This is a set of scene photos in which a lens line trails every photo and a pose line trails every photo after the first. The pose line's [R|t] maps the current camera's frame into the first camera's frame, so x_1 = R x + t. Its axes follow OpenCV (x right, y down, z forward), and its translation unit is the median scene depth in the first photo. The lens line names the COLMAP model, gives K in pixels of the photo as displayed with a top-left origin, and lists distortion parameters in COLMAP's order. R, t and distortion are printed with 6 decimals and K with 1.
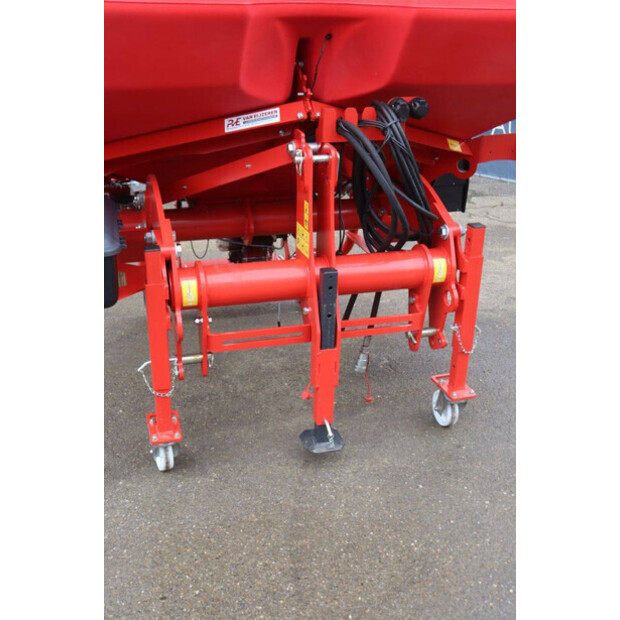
lens RADIAL K [[699.1, 0, 307.0], [0, 699.1, 311.4], [0, 0, 1]] dist [-0.005728, 0.000000]
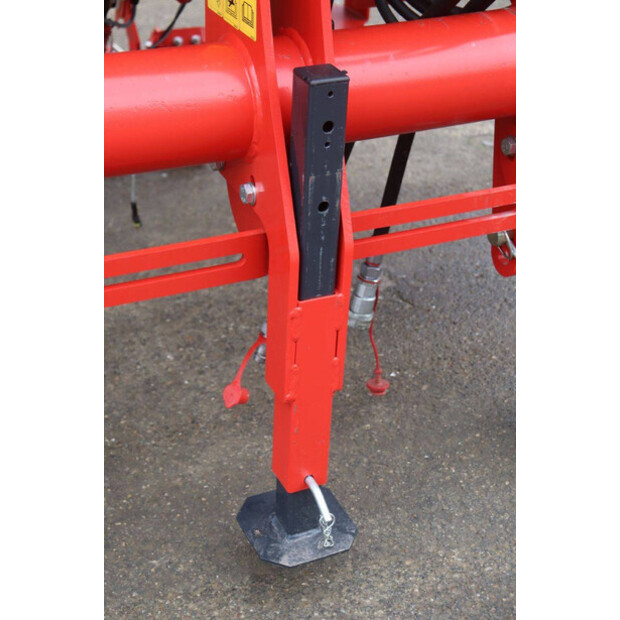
lens RADIAL K [[1137.5, 0, 308.0], [0, 1137.5, 307.1], [0, 0, 1]] dist [0.229608, 0.000000]
pose [[0.987151, -0.060288, 0.147980, -0.061743], [0.039526, 0.989442, 0.139433, -0.023209], [-0.154824, -0.131793, 0.979112, 0.414353]]
